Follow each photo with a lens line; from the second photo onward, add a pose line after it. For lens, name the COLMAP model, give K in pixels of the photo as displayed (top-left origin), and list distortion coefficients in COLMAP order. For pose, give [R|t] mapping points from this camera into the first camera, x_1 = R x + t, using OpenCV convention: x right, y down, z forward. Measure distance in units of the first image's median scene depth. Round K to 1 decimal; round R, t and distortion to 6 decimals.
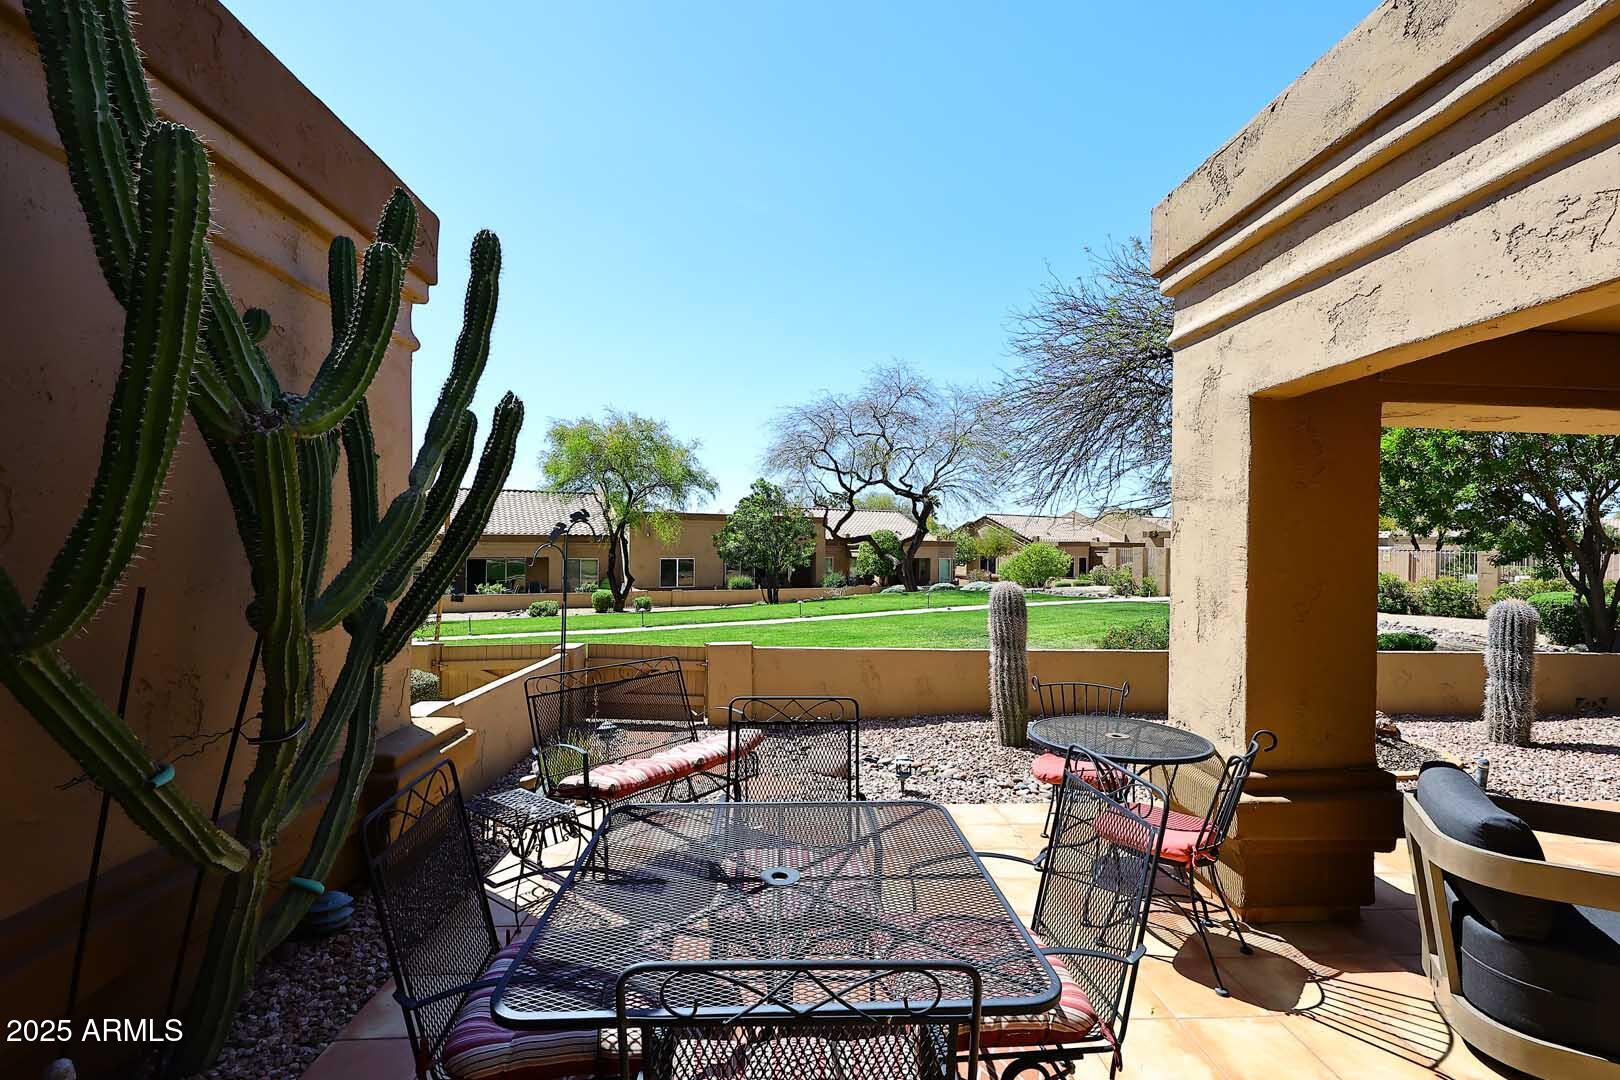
lens RADIAL K [[719.3, 0, 822.1], [0, 719.3, 543.3], [0, 0, 1]] dist [0.001441, 0.000006]
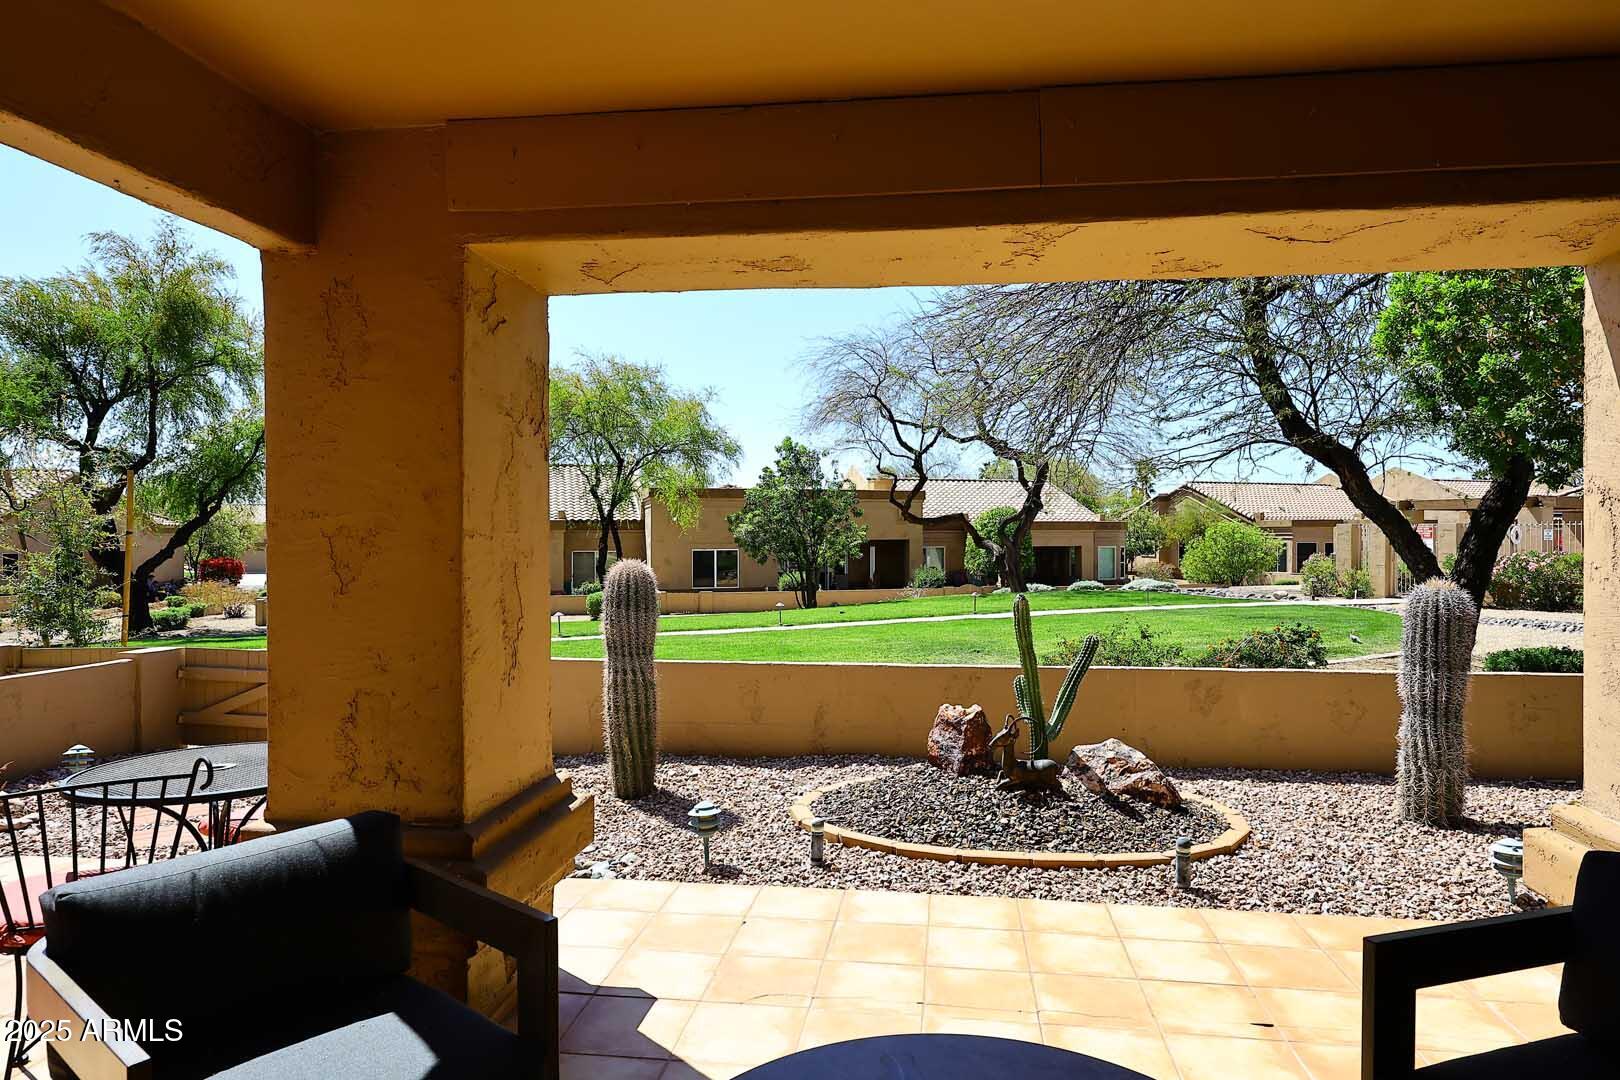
lens RADIAL K [[979.5, 0, 810.0], [0, 979.5, 540.0], [0, 0, 1]] dist [-0.021242, 0.000856]
pose [[0.985051, -0.012932, -0.171777, 0.101759], [0.014620, 0.999856, 0.008563, 0.005119], [0.171641, -0.010946, 0.985099, 0.020893]]
